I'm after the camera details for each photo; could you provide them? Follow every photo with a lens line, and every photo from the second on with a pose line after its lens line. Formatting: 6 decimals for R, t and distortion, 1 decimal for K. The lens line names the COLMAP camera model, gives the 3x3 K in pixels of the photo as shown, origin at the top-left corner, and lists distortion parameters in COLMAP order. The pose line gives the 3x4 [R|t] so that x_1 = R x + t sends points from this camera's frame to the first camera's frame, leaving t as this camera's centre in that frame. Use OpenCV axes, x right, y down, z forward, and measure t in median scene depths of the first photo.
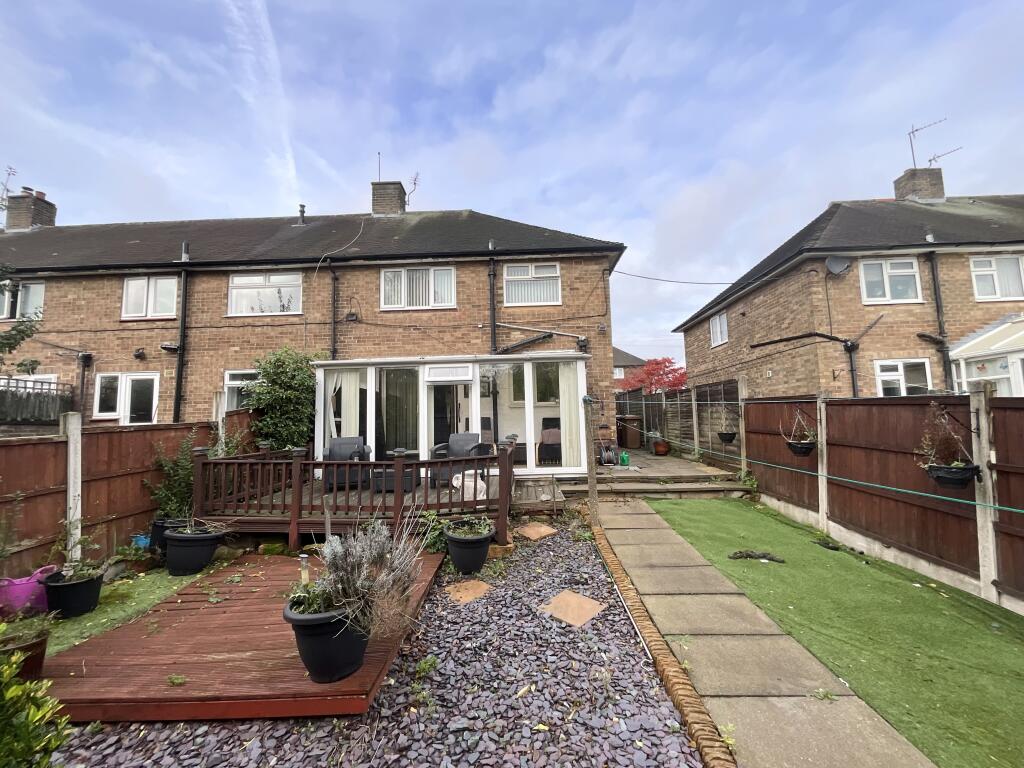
lens RADIAL K [[412.1, 0, 510.2], [0, 412.1, 384.1], [0, 0, 1]] dist [0.000116, -0.000260]
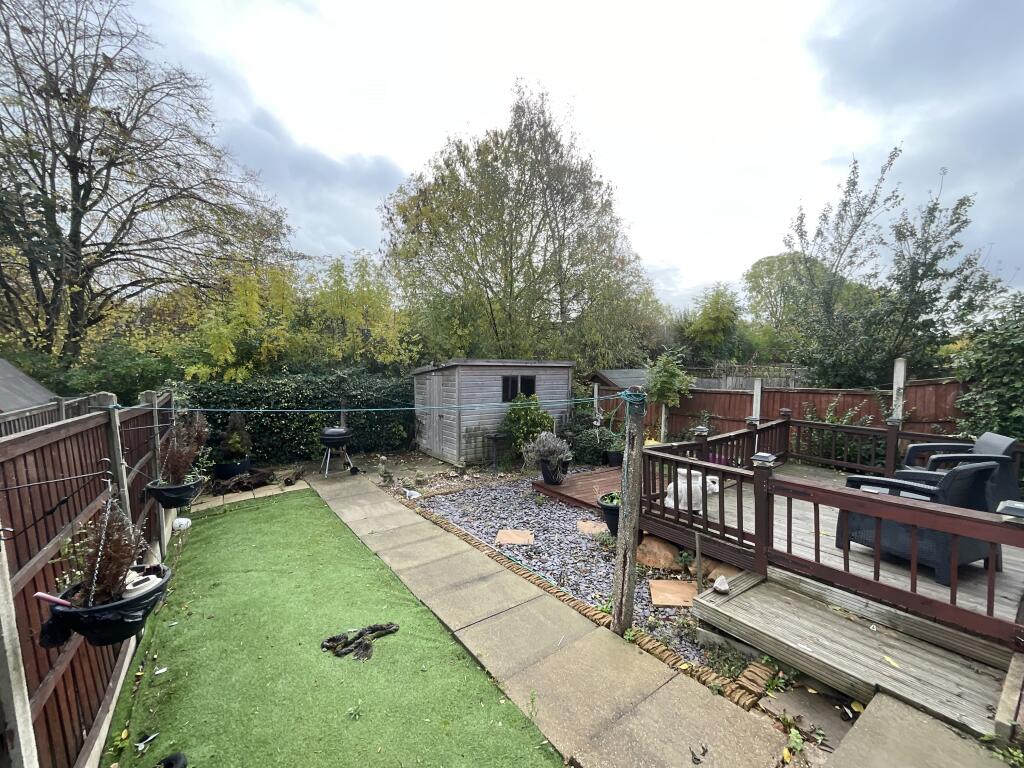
lens RADIAL K [[403.7, 0, 512.0], [0, 403.7, 384.0], [0, 0, 1]] dist [-0.000563, -0.000089]
pose [[-0.792717, 0.051020, -0.607451, 0.352240], [0.071354, 0.997407, -0.009344, 0.015778], [0.605399, -0.050751, -0.794303, 0.769493]]
